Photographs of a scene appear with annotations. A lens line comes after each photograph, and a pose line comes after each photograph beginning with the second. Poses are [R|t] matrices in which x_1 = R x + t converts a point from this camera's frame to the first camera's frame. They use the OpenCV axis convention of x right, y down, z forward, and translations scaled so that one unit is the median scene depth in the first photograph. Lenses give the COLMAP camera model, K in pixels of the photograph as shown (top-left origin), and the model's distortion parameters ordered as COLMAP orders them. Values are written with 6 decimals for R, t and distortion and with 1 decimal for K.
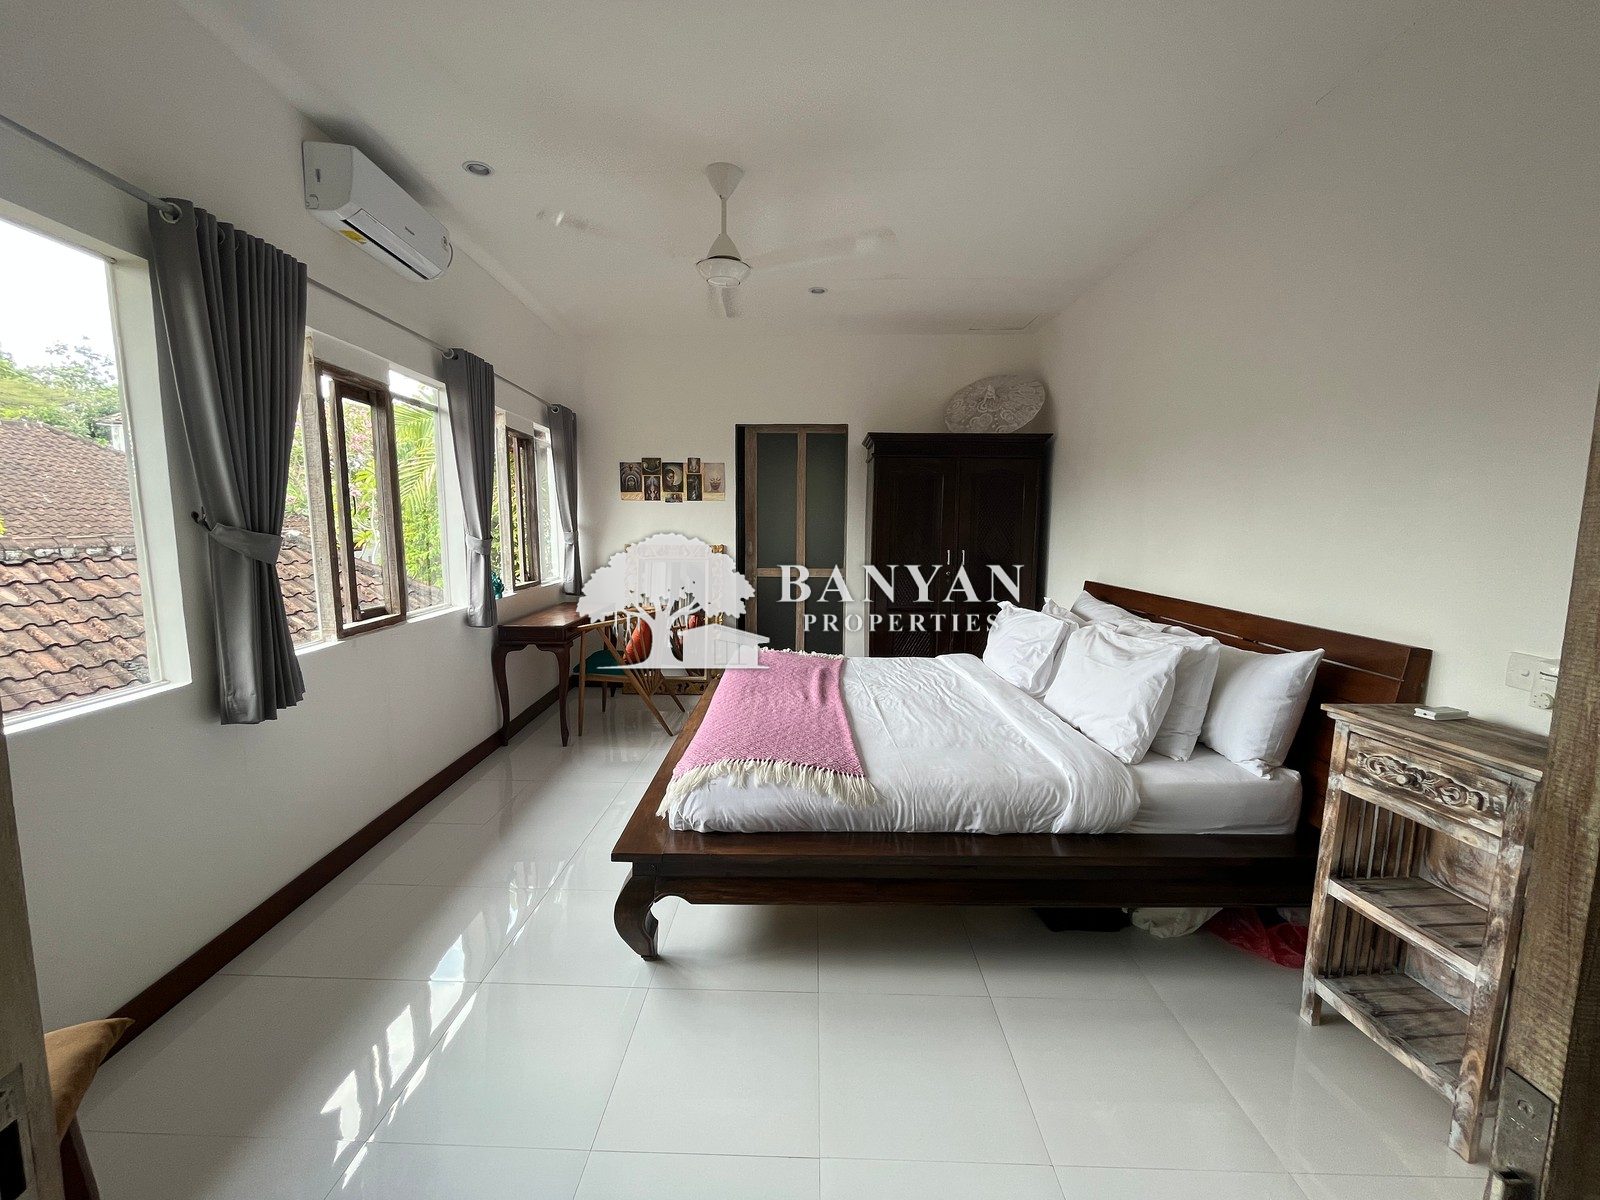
lens RADIAL K [[647.6, 0, 797.0], [0, 647.6, 600.9], [0, 0, 1]] dist [-0.003018, 0.000289]
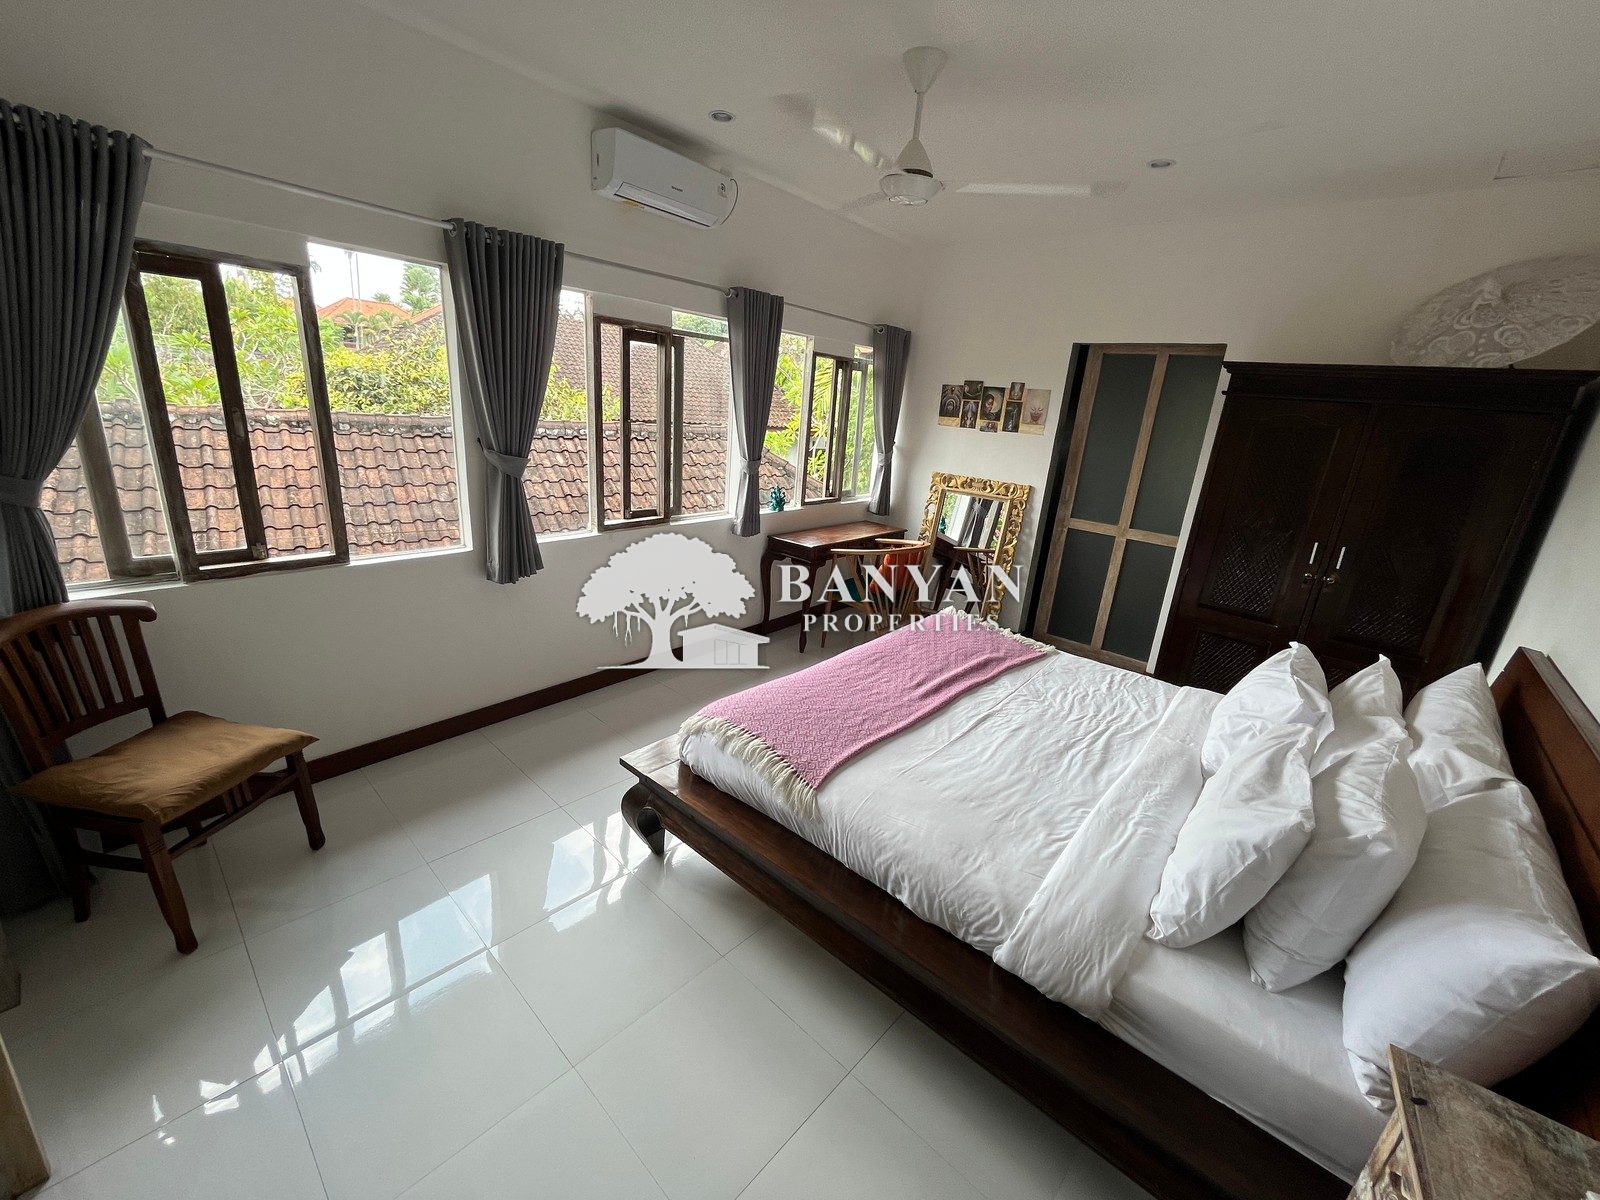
lens RADIAL K [[647.6, 0, 797.0], [0, 647.6, 600.9], [0, 0, 1]] dist [-0.003018, 0.000289]
pose [[0.749800, 0.246421, -0.614065, 0.360656], [-0.149110, 0.967118, 0.206030, -0.109448], [0.644644, -0.062918, 0.761889, 0.178123]]
